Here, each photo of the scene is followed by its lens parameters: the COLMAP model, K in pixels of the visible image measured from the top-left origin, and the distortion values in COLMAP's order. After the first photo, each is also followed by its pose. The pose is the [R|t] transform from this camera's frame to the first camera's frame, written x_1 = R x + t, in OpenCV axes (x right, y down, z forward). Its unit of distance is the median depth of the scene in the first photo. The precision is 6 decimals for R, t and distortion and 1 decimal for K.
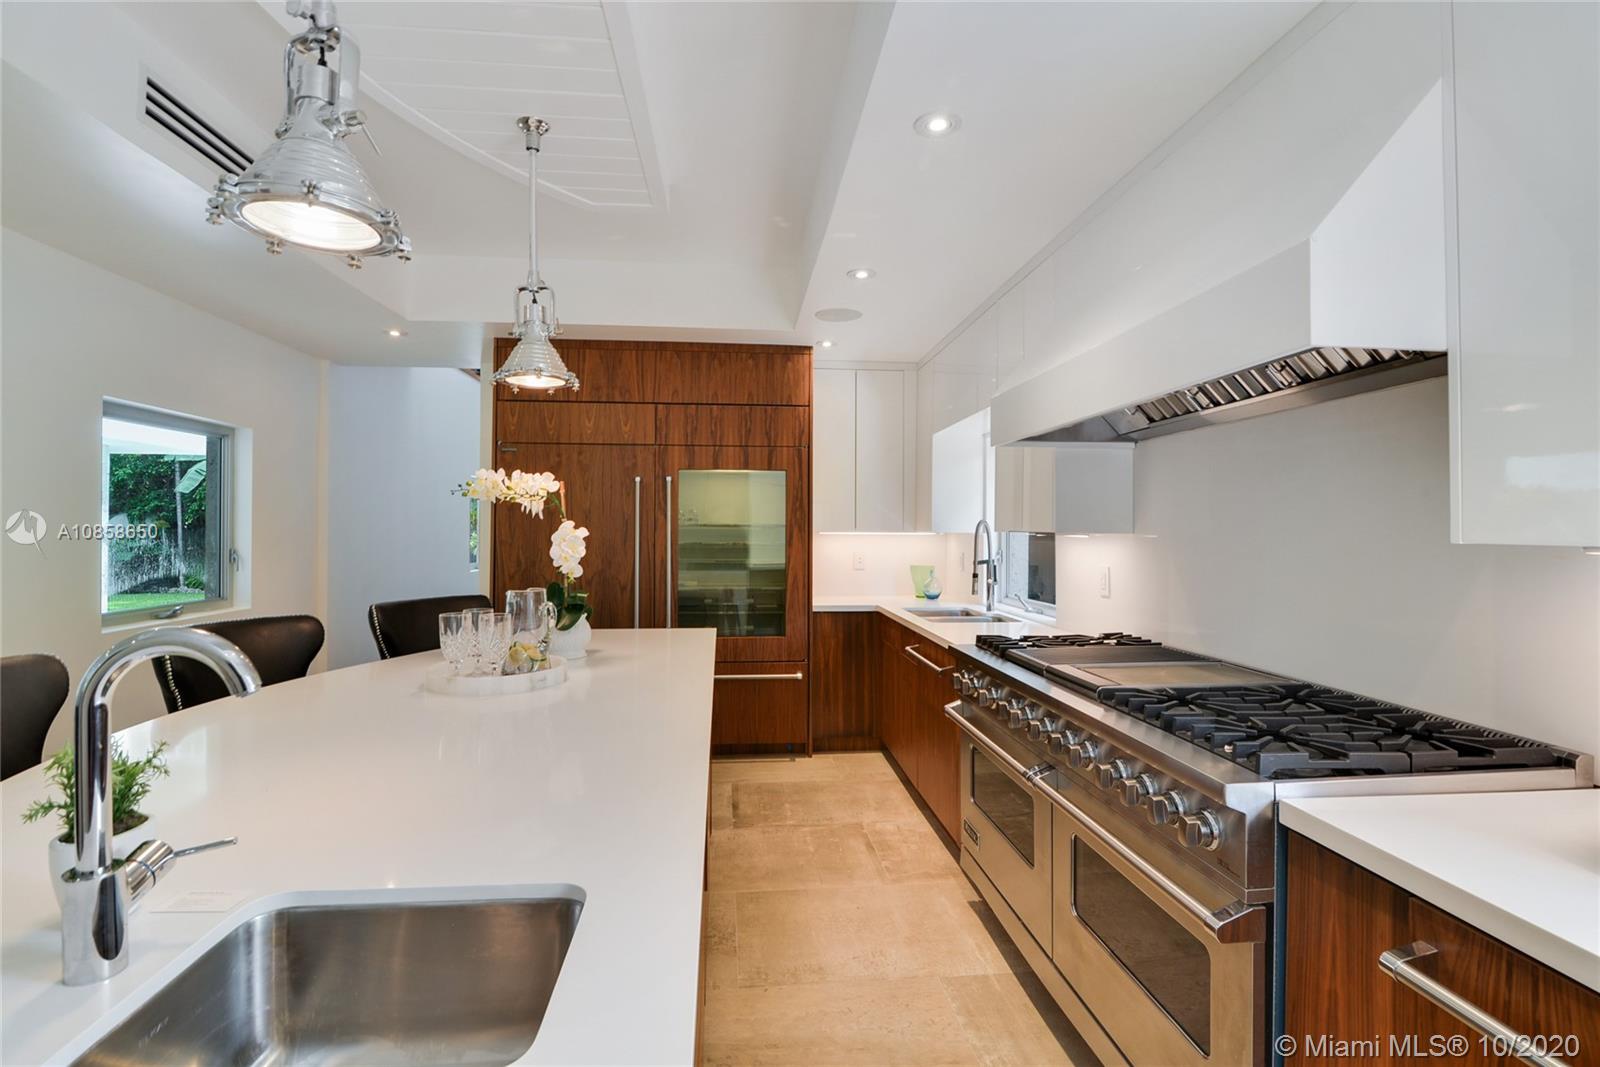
lens RADIAL K [[720.0, 0, 786.6], [0, 720.0, 529.2], [0, 0, 1]] dist [-0.043536, 0.000043]
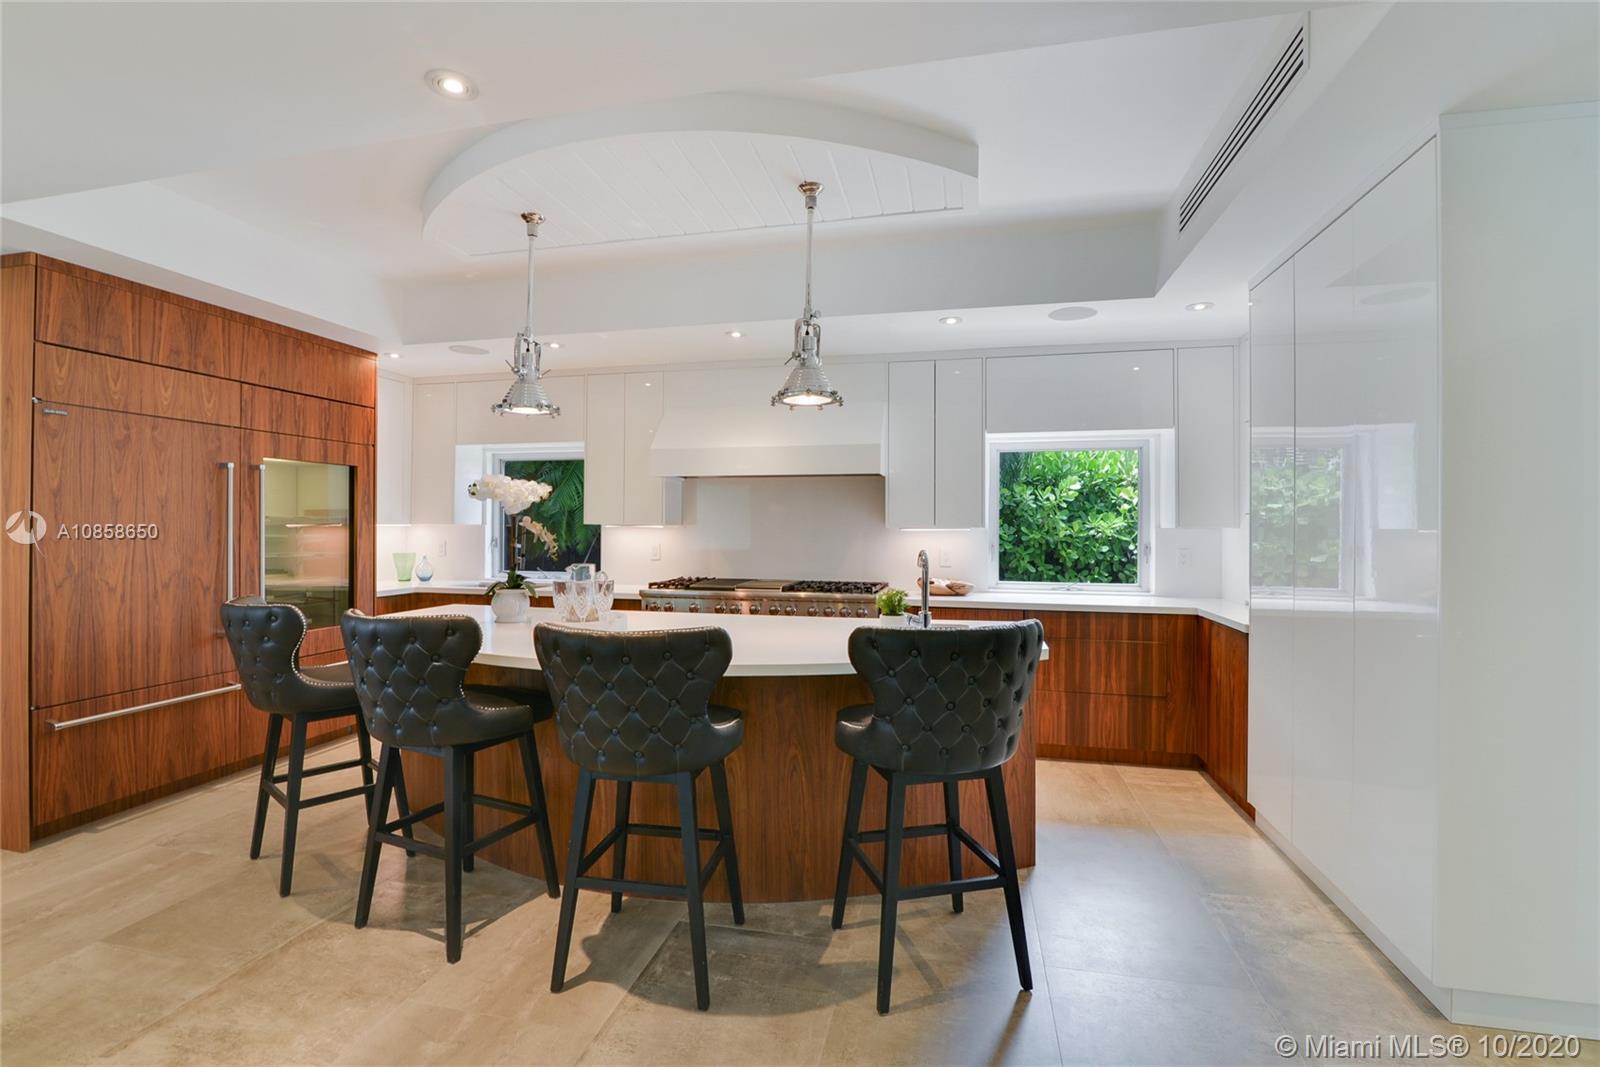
lens RADIAL K [[720.0, 0, 786.6], [0, 720.0, 529.2], [0, 0, 1]] dist [-0.043536, 0.000043]
pose [[0.324098, -0.006618, 0.946001, -0.790544], [-0.012382, 0.999860, 0.011237, -0.008623], [-0.945943, -0.015356, 0.323970, 0.064530]]
